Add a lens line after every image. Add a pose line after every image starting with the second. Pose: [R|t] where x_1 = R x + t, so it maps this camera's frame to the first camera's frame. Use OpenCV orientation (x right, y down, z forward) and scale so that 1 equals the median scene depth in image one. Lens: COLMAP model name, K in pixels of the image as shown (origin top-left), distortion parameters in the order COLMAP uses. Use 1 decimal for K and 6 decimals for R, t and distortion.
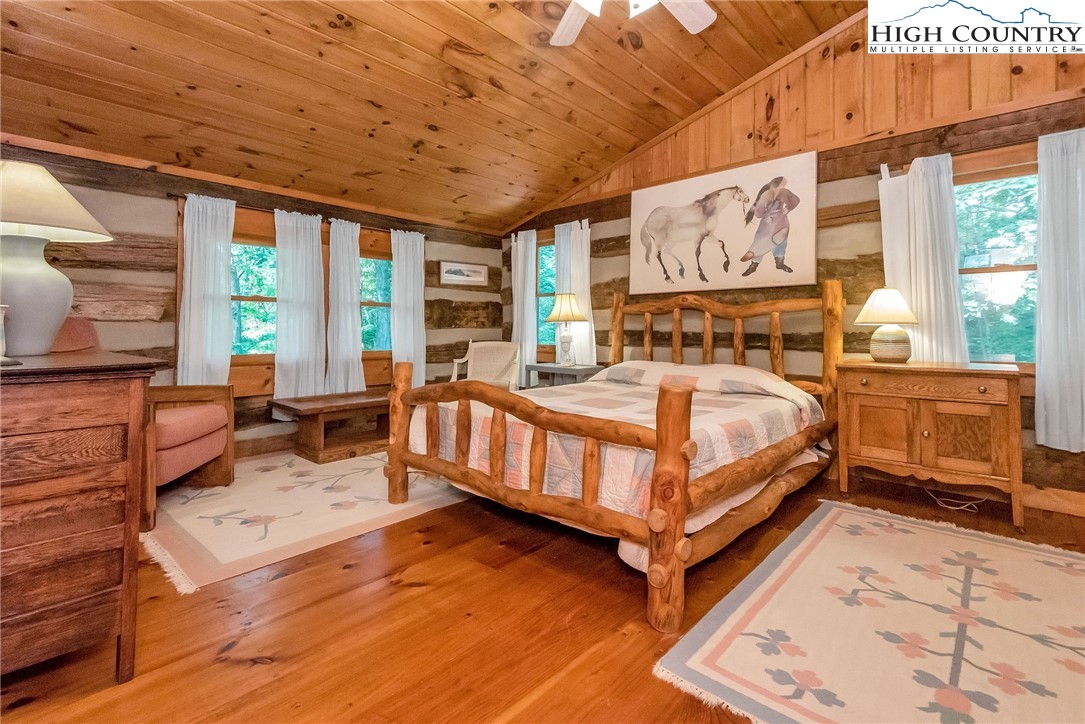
lens RADIAL K [[491.2, 0, 550.7], [0, 491.2, 320.1], [0, 0, 1]] dist [0.030844, -0.012461]
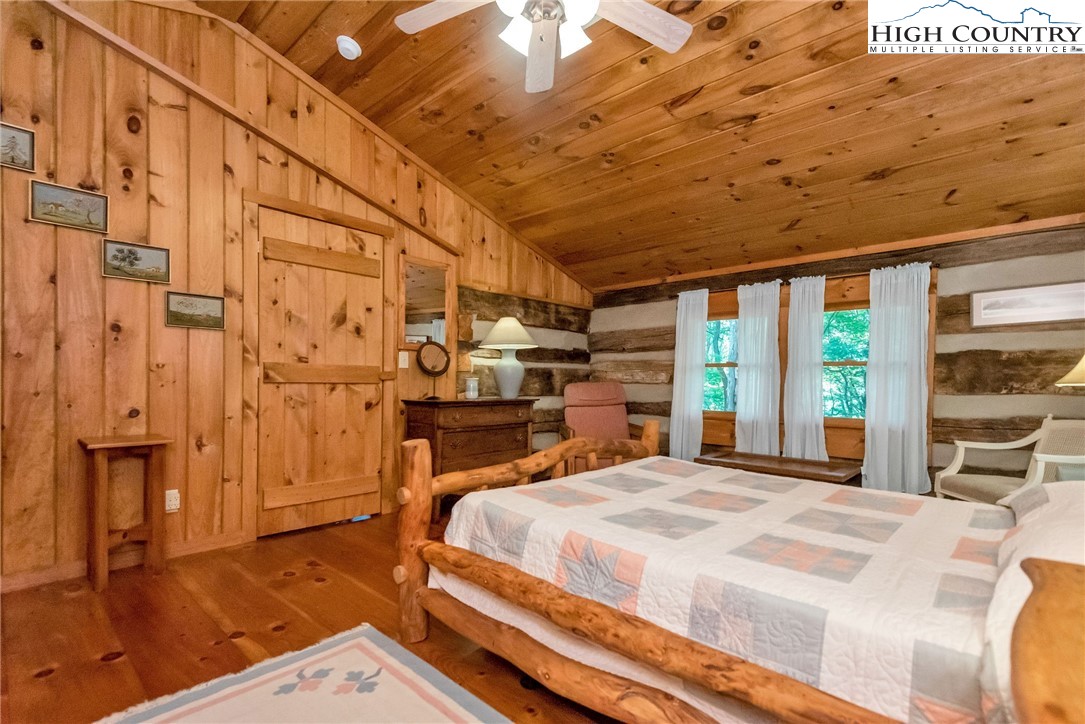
lens RADIAL K [[491.2, 0, 538.4], [0, 491.2, 386.2], [0, 0, 1]] dist [0.030844, -0.012461]
pose [[-0.008559, 0.007718, -0.999934, 0.594869], [0.004999, 0.999958, 0.007676, -0.002759], [0.999951, -0.004933, -0.008597, 0.546675]]
